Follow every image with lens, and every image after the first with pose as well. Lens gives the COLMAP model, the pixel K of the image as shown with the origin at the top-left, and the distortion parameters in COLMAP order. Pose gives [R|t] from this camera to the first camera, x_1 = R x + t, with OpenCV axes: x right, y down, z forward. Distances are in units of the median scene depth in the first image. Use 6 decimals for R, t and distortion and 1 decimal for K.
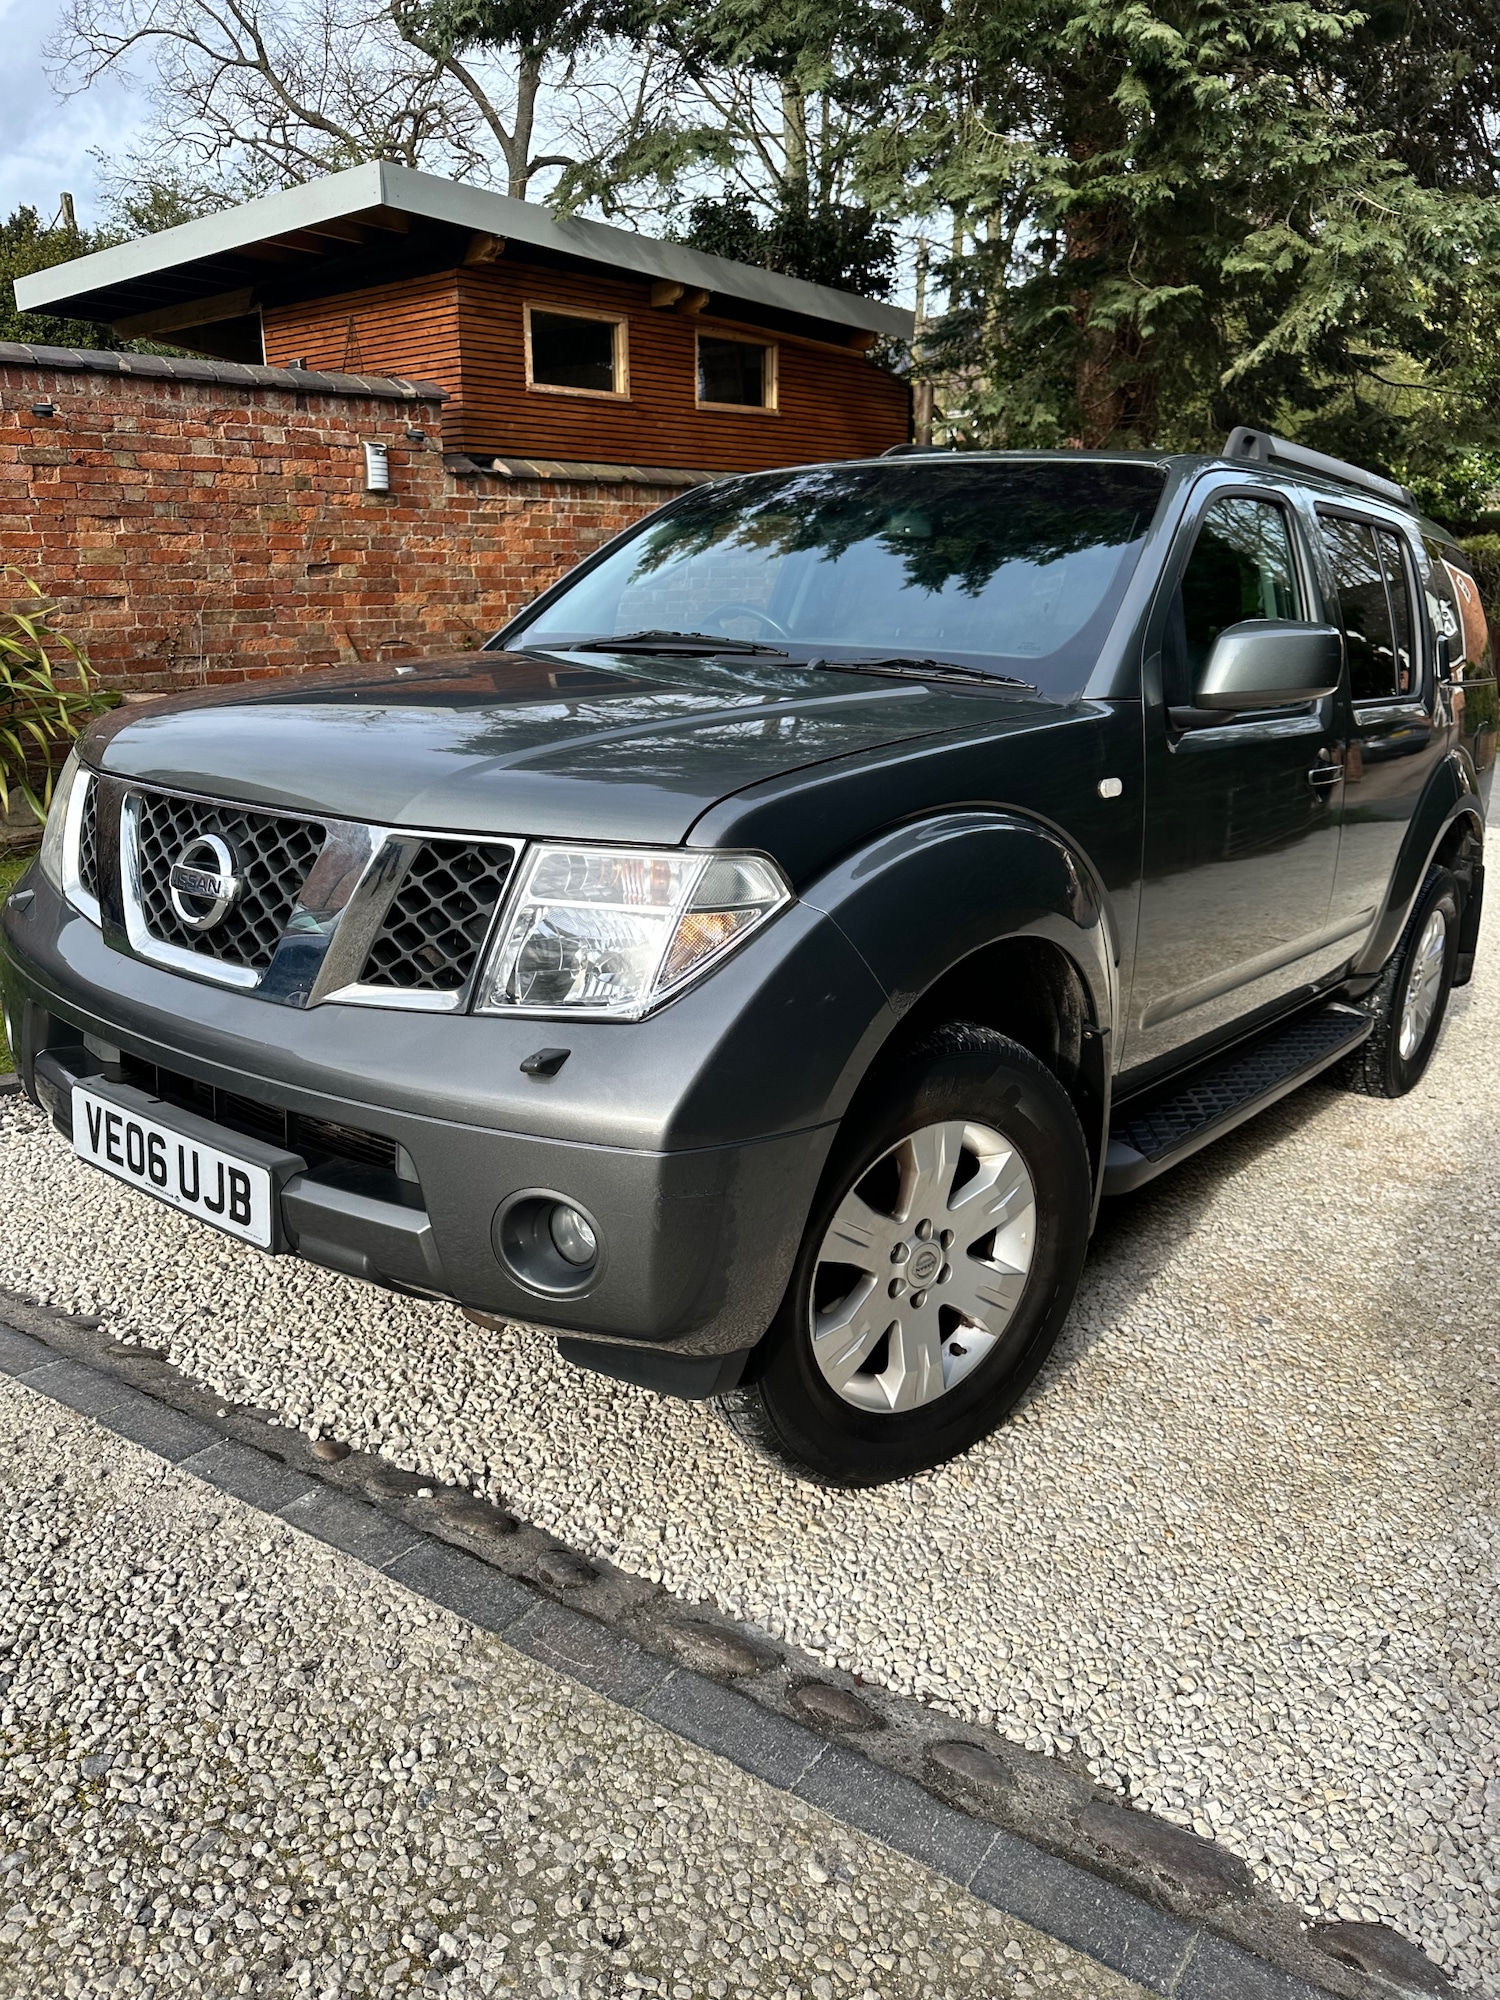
lens RADIAL K [[1430.2, 0, 745.7], [0, 1430.2, 1010.5], [0, 0, 1]] dist [0.021853, -0.029320]
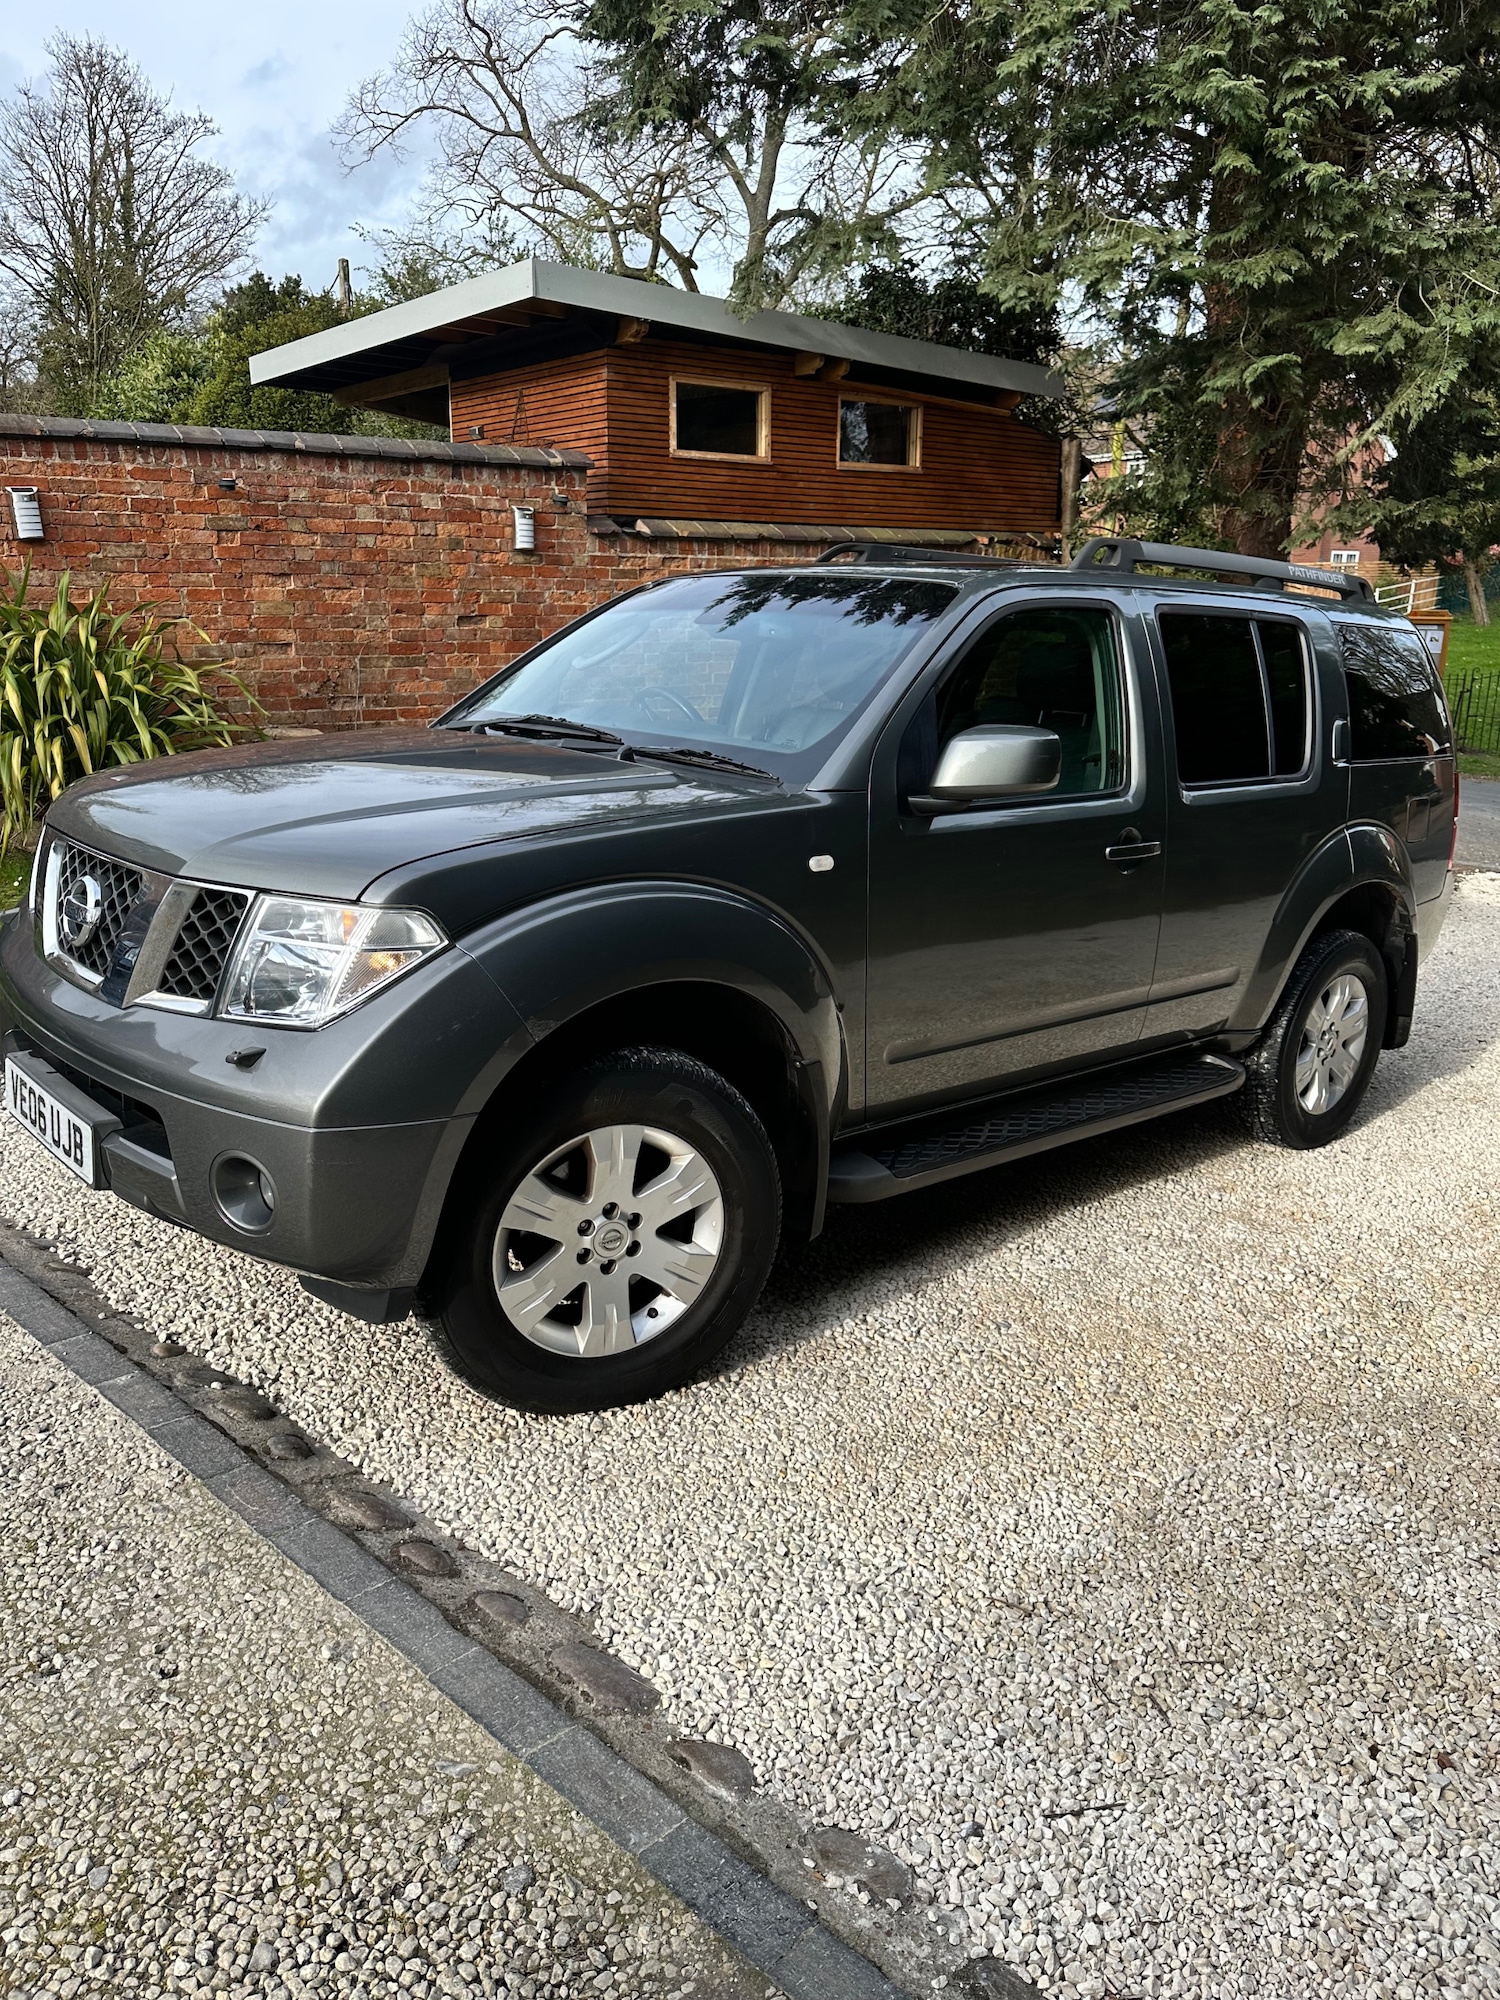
lens RADIAL K [[1423.7, 0, 756.1], [0, 1423.7, 1006.4], [0, 0, 1]] dist [0.014189, -0.018966]
pose [[0.986923, 0.053255, -0.152141, 0.317742], [-0.056209, 0.998304, -0.015184, -0.010449], [0.151074, 0.023537, 0.988242, -0.154298]]
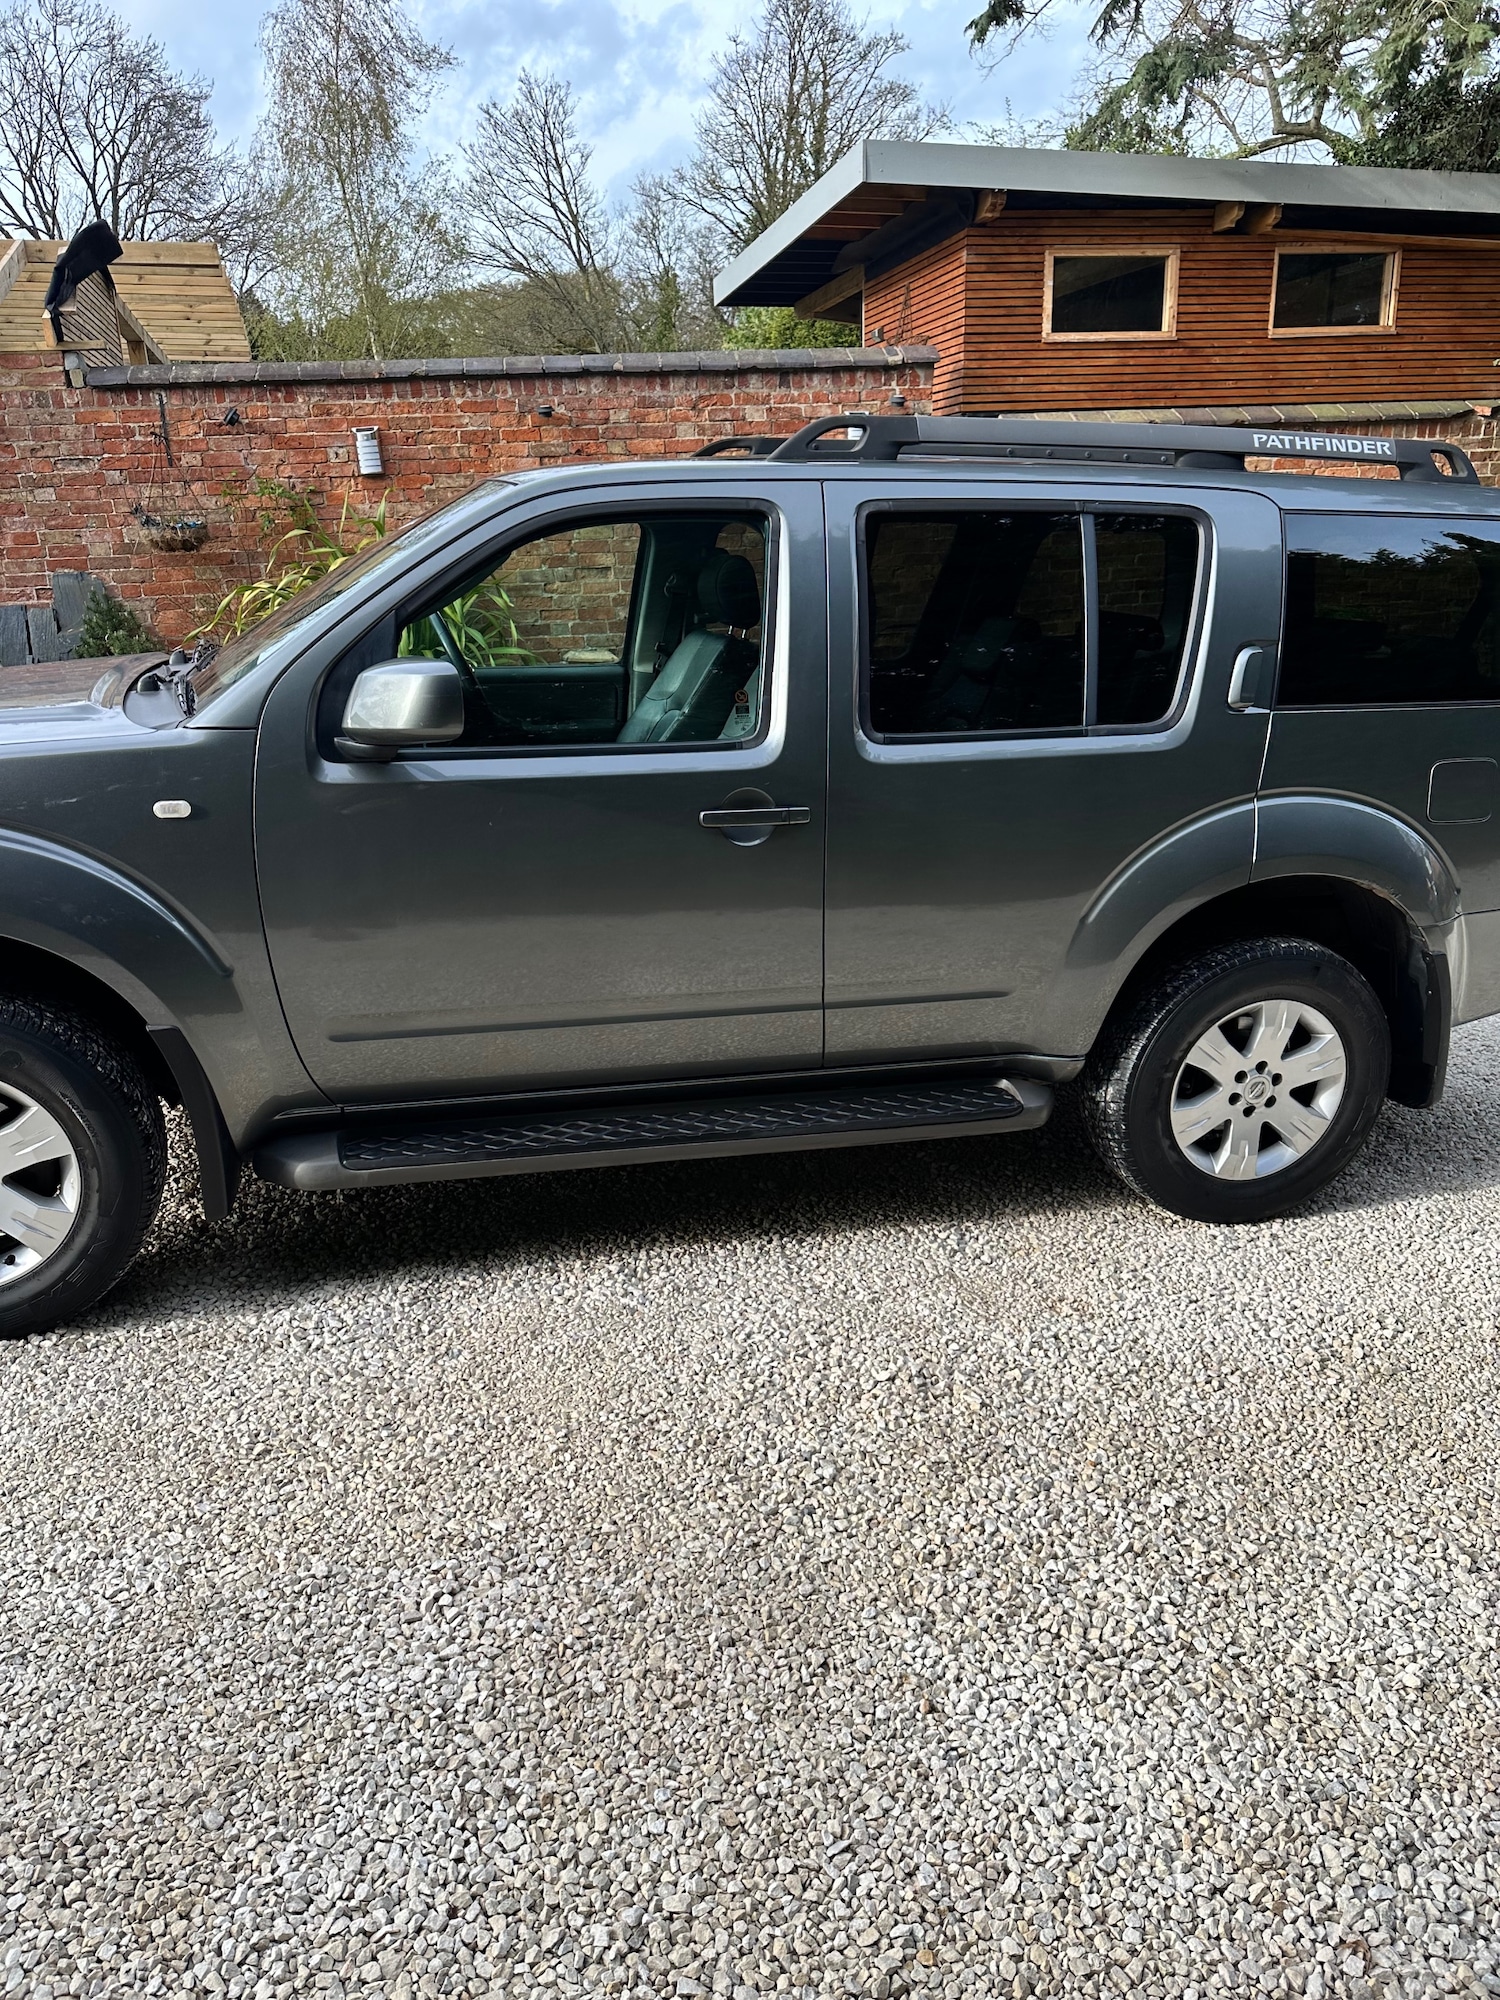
lens RADIAL K [[1421.8, 0, 750.0], [0, 1421.8, 1000.0], [0, 0, 1]] dist [0.033722, -0.049028]
pose [[0.801455, 0.169988, -0.573388, 1.046244], [-0.146723, 0.985341, 0.087035, -0.144292], [0.579778, 0.014375, 0.814648, 0.308451]]
